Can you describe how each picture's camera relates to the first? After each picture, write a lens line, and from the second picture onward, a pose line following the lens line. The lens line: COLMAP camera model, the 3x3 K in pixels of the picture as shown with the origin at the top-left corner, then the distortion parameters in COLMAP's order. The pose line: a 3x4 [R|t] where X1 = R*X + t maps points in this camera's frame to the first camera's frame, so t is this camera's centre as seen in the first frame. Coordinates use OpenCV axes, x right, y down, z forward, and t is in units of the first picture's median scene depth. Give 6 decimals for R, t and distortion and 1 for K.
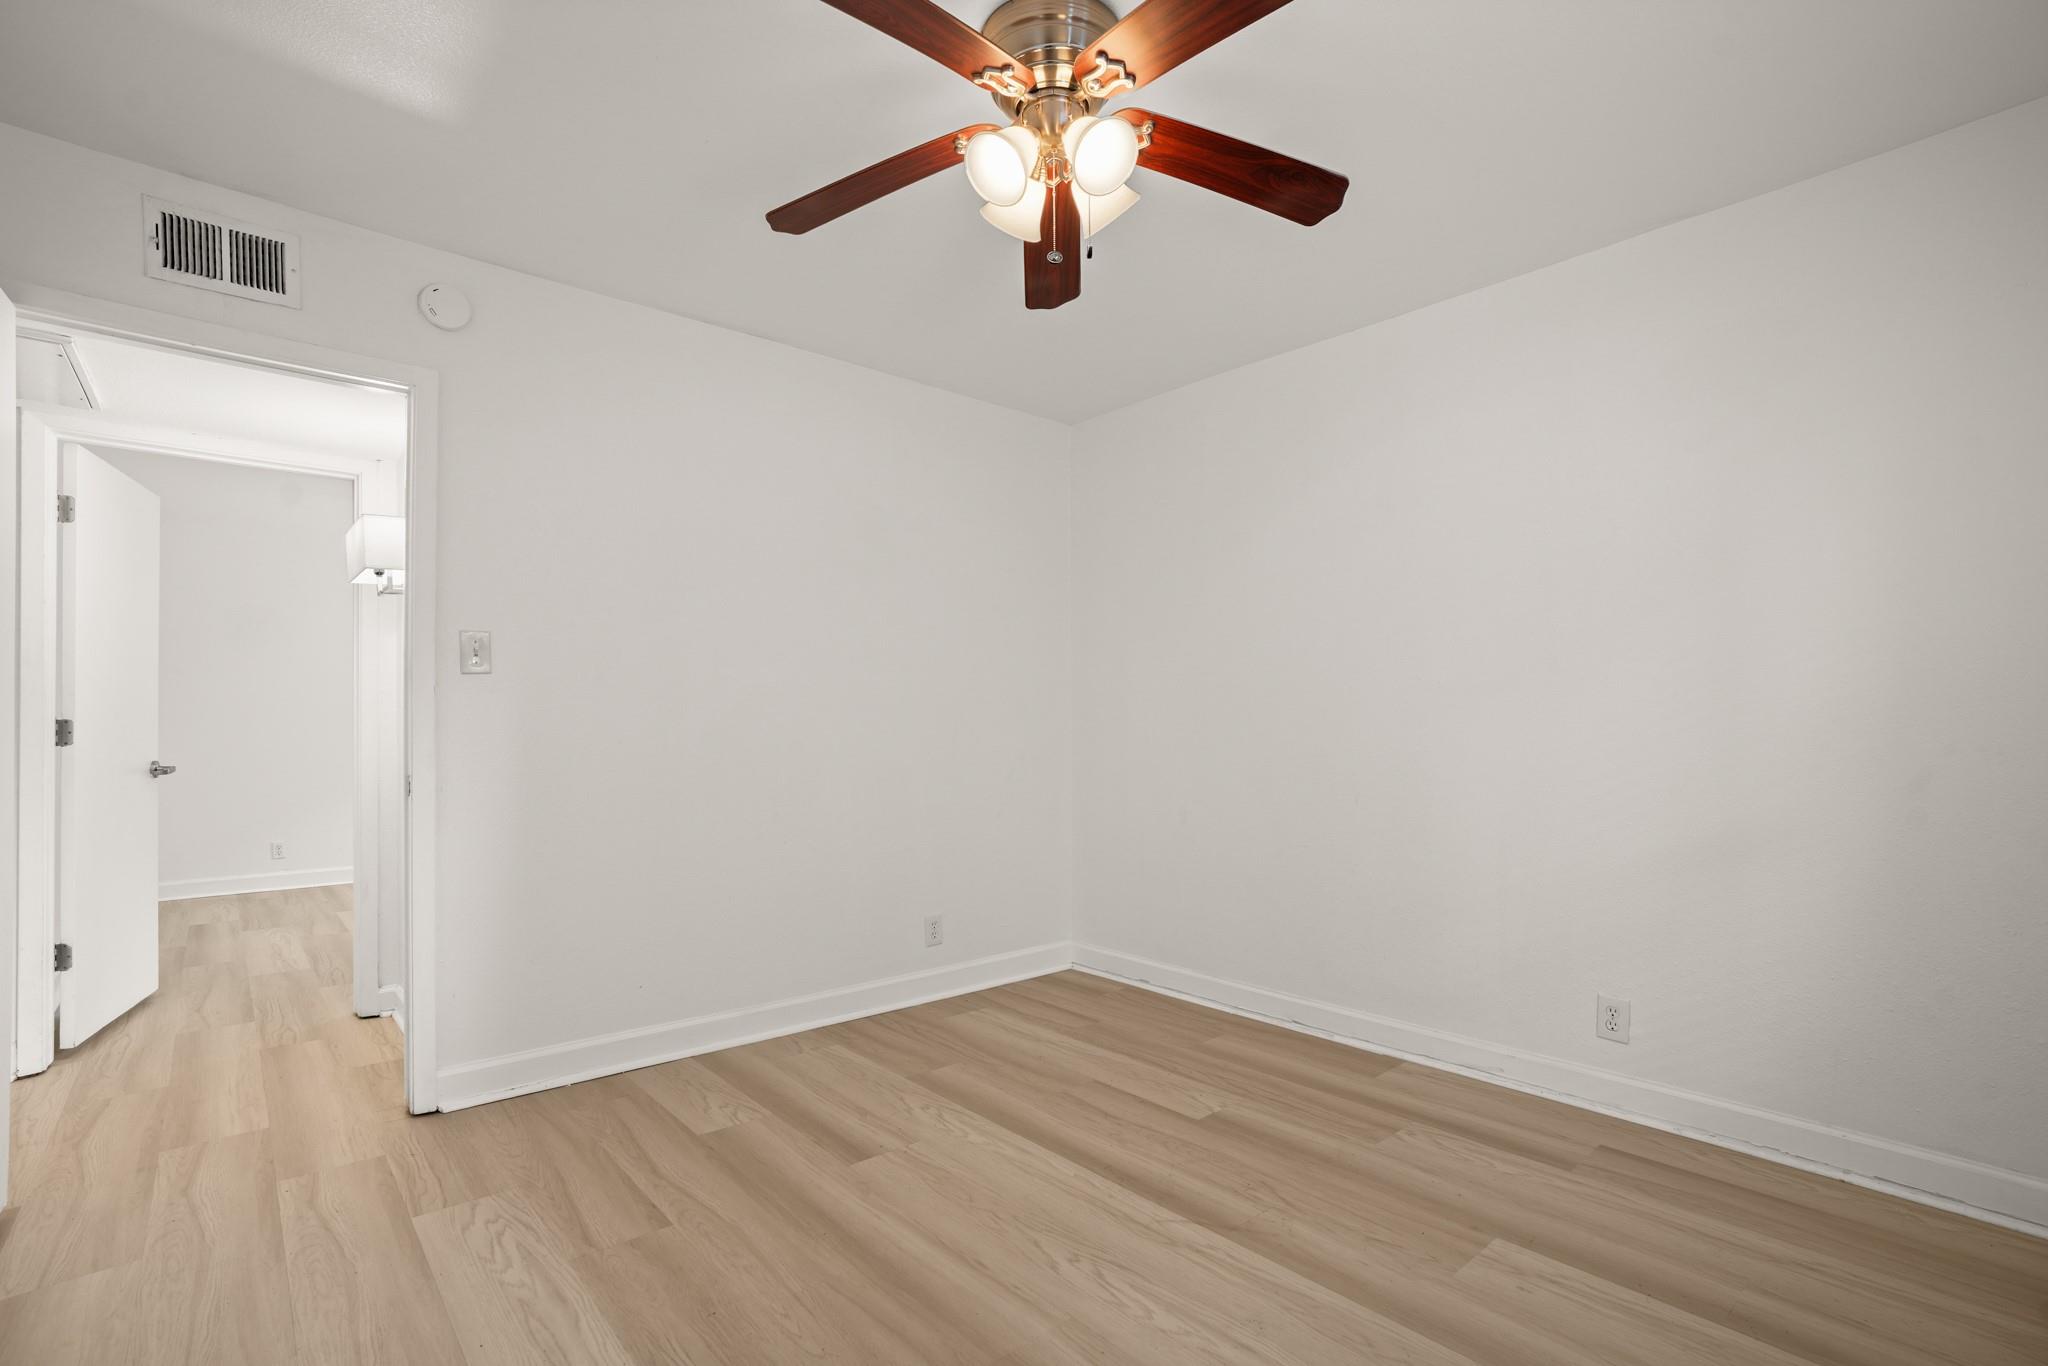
lens RADIAL K [[949.2, 0, 1019.9], [0, 949.2, 718.5], [0, 0, 1]] dist [-0.067088, 0.027315]
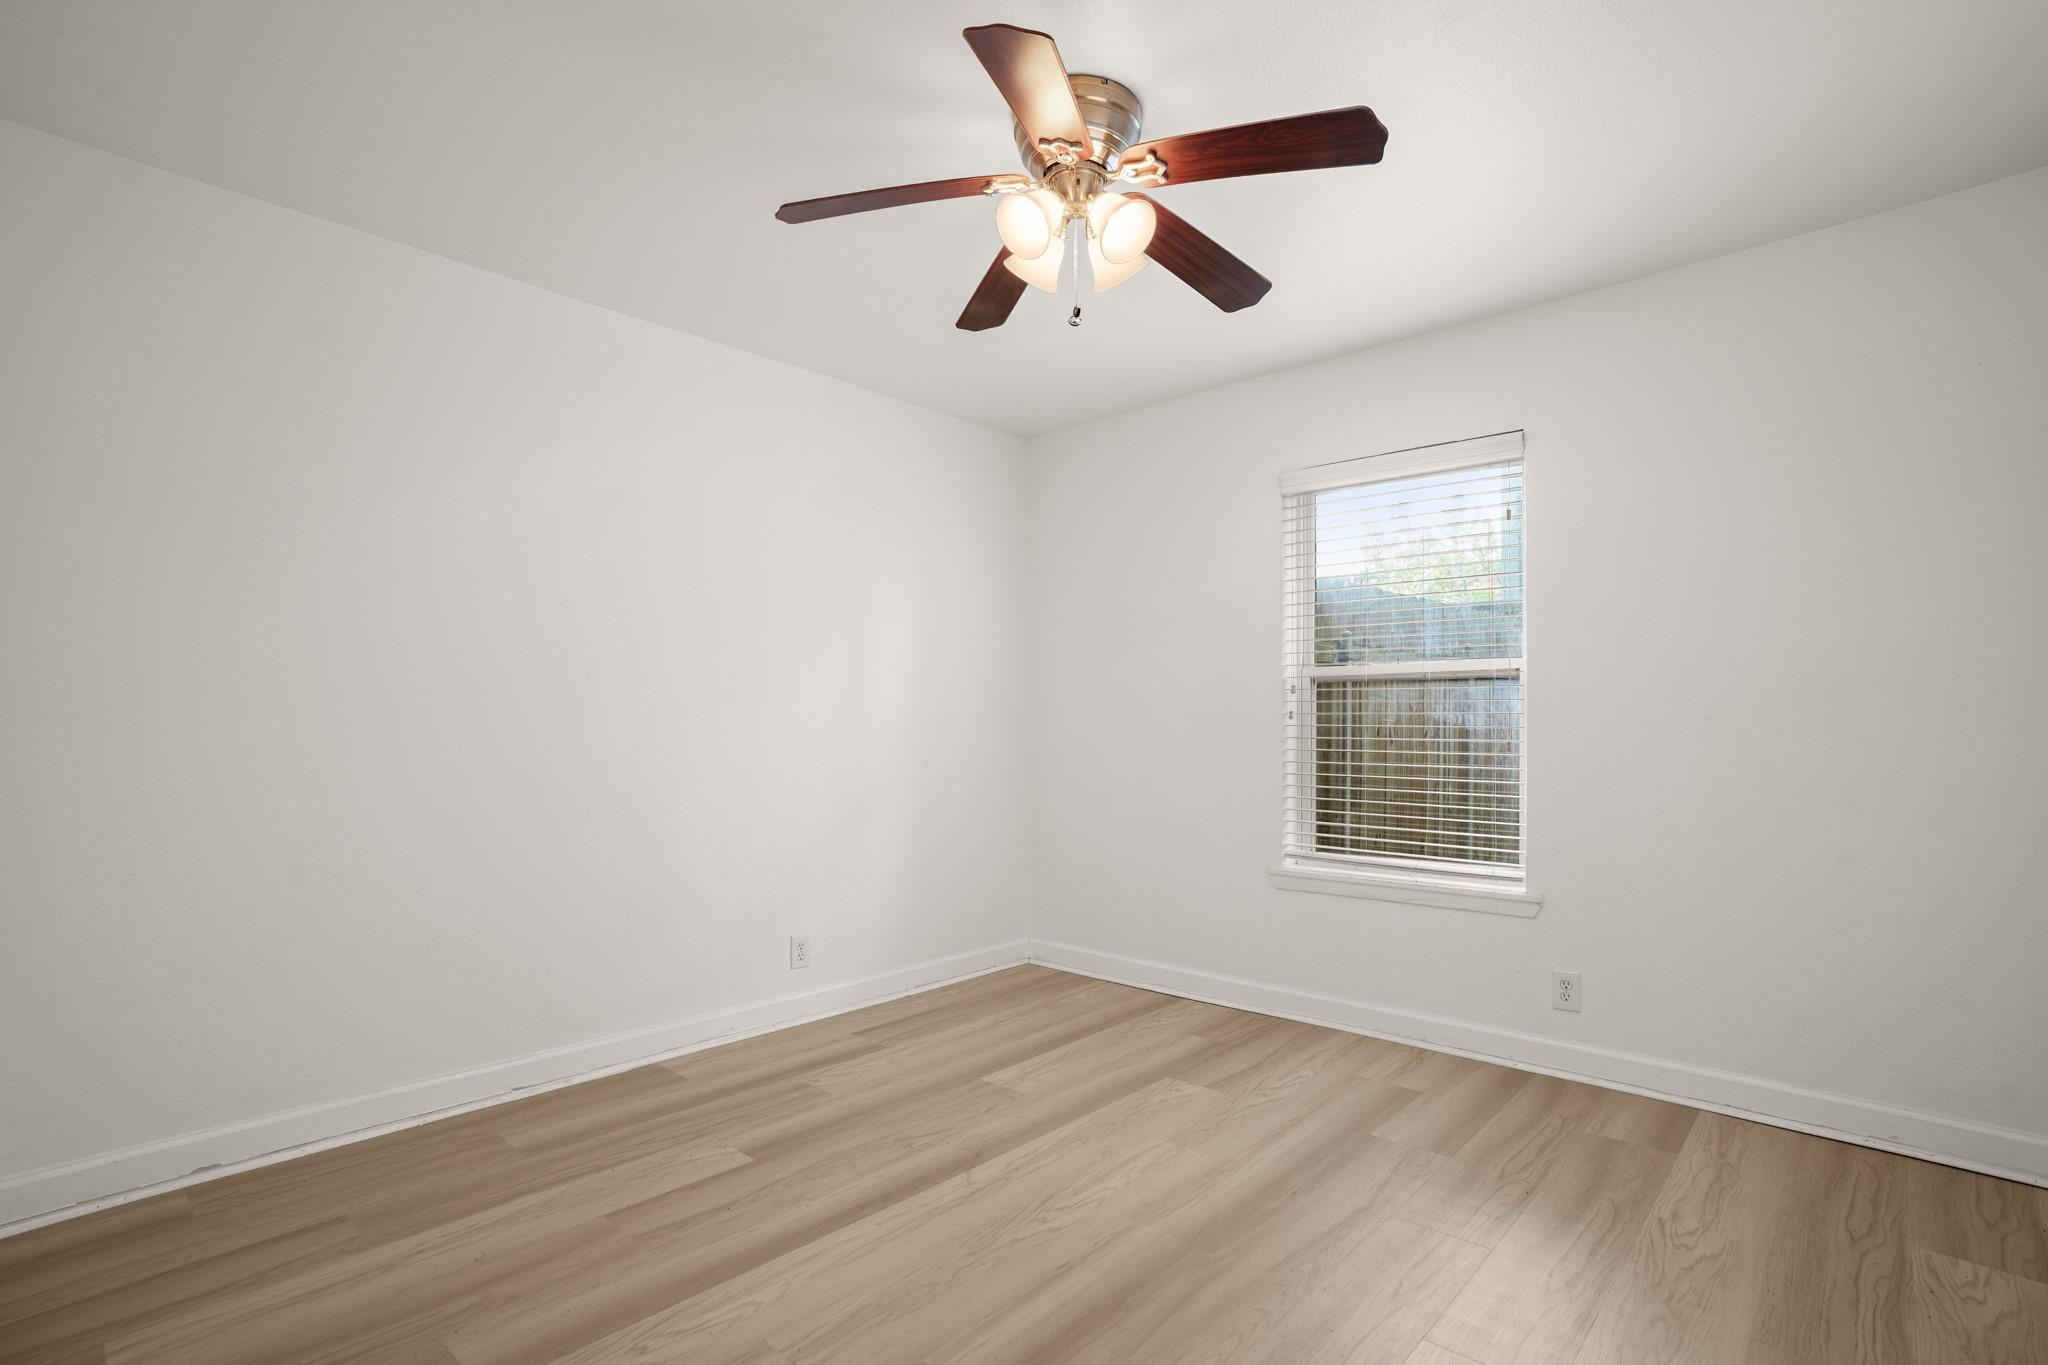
lens RADIAL K [[949.2, 0, 1019.9], [0, 949.2, 718.0], [0, 0, 1]] dist [-0.067088, 0.027315]
pose [[-0.099519, 0.001566, 0.995034, -0.814933], [-0.000774, 0.999998, -0.001652, -0.015465], [-0.995035, -0.000935, -0.099518, 0.878308]]
